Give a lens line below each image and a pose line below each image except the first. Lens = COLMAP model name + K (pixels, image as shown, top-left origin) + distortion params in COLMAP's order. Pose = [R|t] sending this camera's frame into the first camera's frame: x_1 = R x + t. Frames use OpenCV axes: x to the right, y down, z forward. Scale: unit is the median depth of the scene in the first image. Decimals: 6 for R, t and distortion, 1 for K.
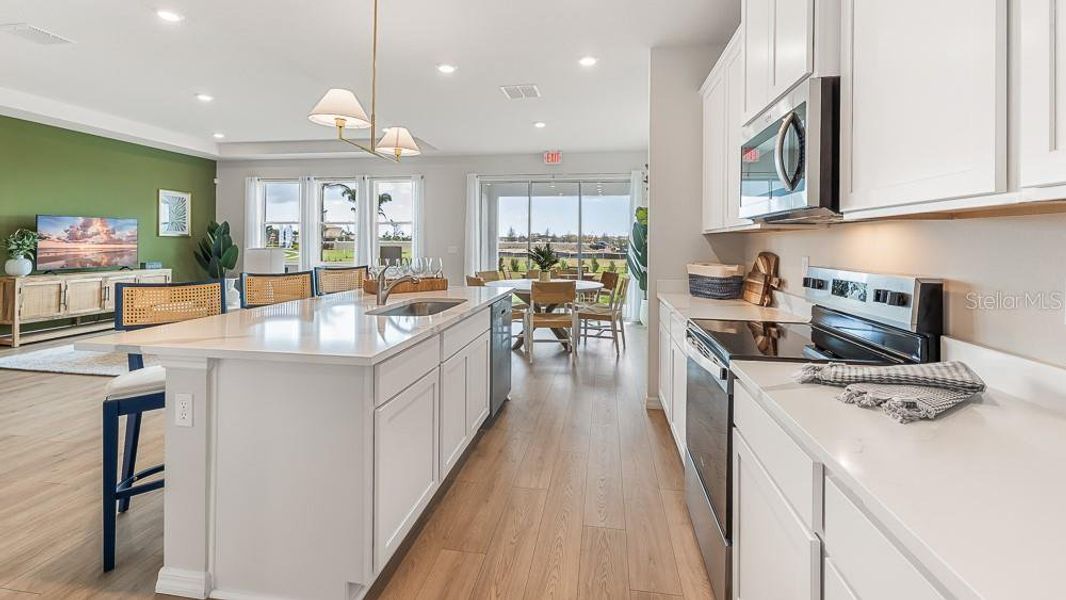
lens RADIAL K [[446.3, 0, 535.6], [0, 446.3, 243.3], [0, 0, 1]] dist [-0.002080, -0.000439]
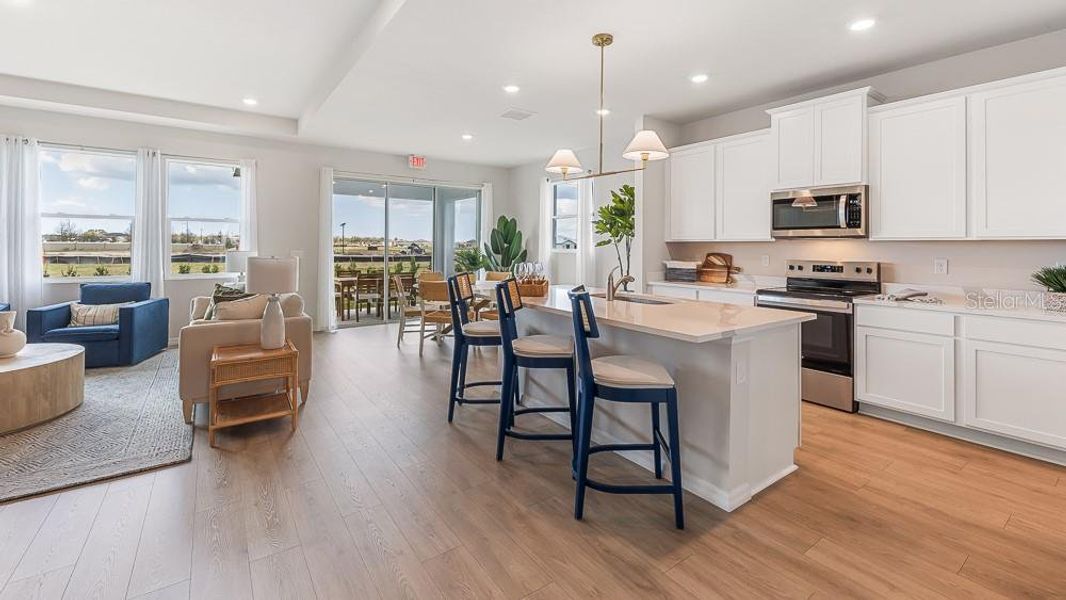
lens RADIAL K [[446.3, 0, 535.6], [0, 446.3, 243.3], [0, 0, 1]] dist [-0.002080, -0.000439]
pose [[0.713186, 0.002830, 0.700969, -0.494616], [-0.002455, 0.999996, -0.001540, -0.007645], [-0.700971, -0.000622, 0.713190, 0.097734]]
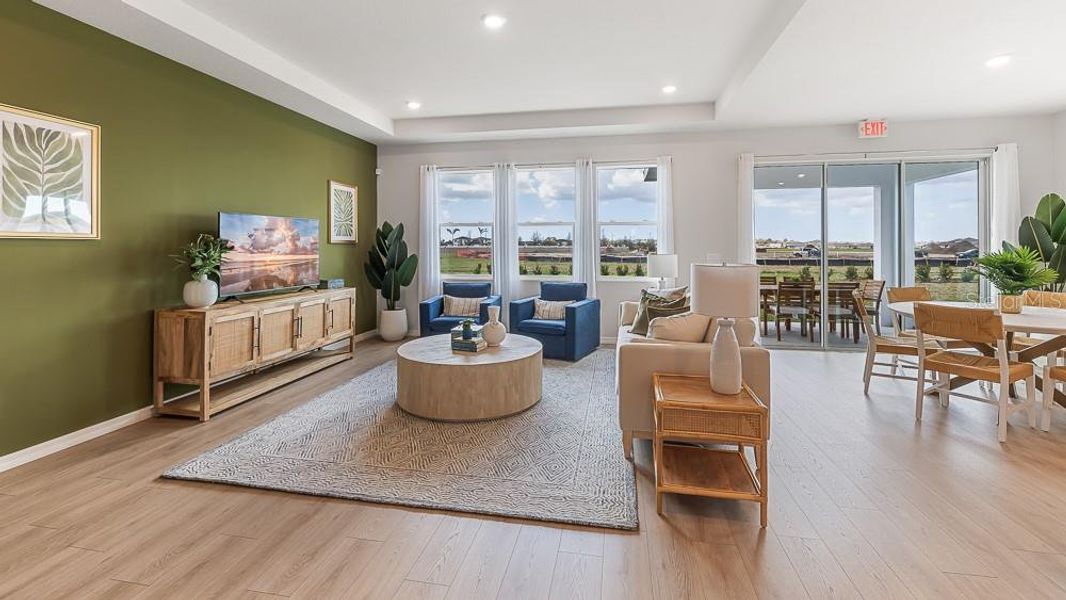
lens RADIAL K [[446.3, 0, 535.6], [0, 446.3, 243.3], [0, 0, 1]] dist [-0.002080, -0.000439]
pose [[0.999289, -0.007680, -0.036923, -0.492462], [0.007388, 0.999940, -0.008047, -0.007399], [0.036982, 0.007768, 0.999286, 0.279344]]
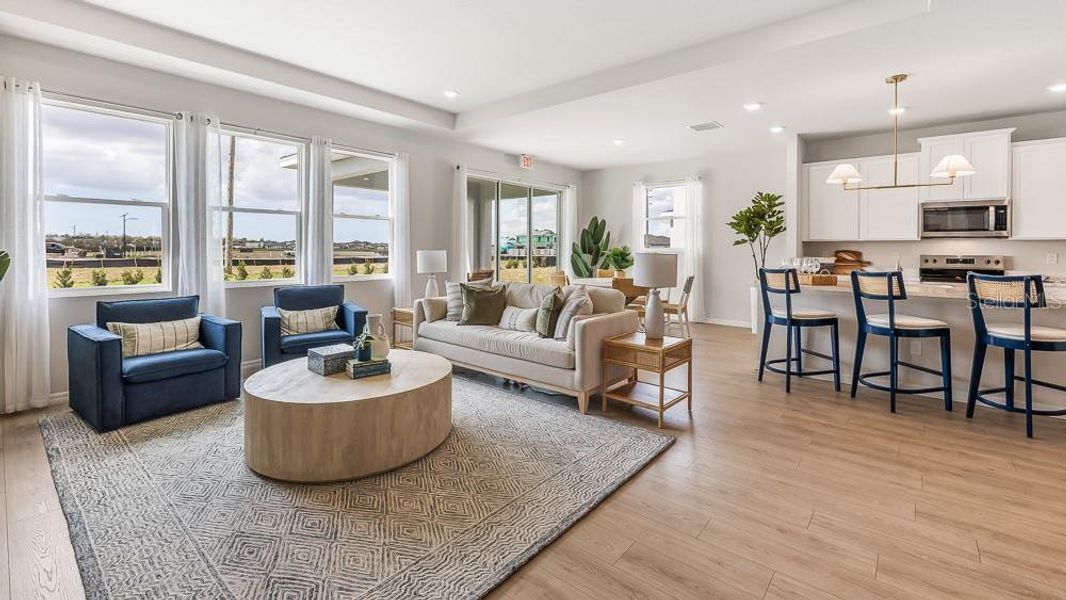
lens RADIAL K [[453.9, 0, 534.7], [0, 453.9, 248.1], [0, 0, 1]] dist [0.000021, -0.000074]
pose [[0.517213, -0.004408, 0.855845, -0.863308], [-0.001315, 0.999981, 0.005945, -0.002627], [-0.855856, -0.004200, 0.517197, 0.465763]]
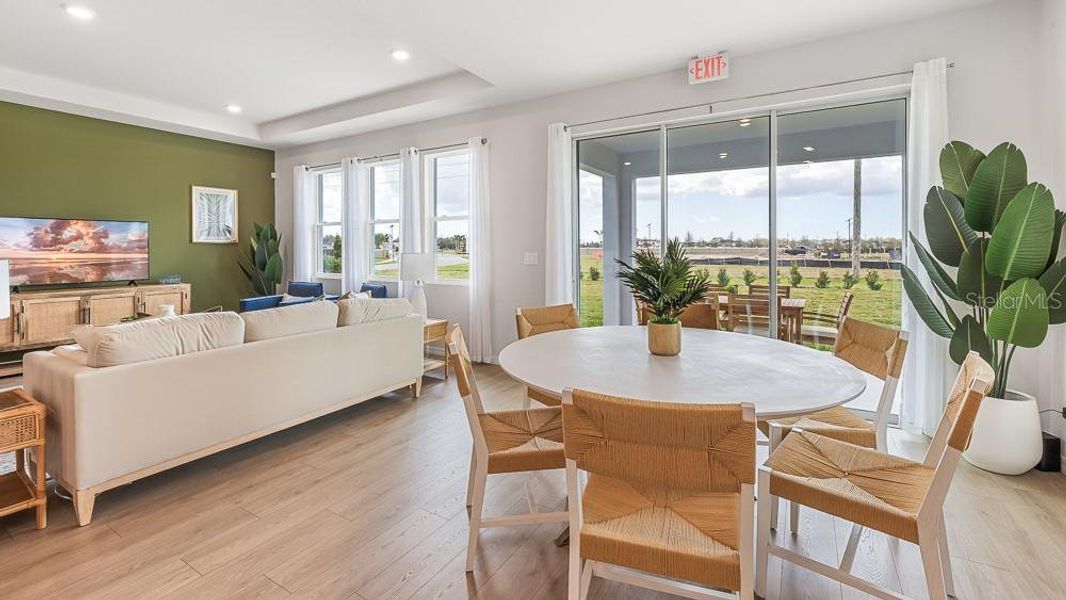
lens RADIAL K [[446.3, 0, 535.6], [0, 446.3, 243.3], [0, 0, 1]] dist [-0.002080, -0.000439]
pose [[0.925492, -0.013886, -0.378512, 0.047555], [0.008753, 0.999845, -0.015278, 0.003403], [0.378665, 0.010827, 0.925470, 0.501393]]
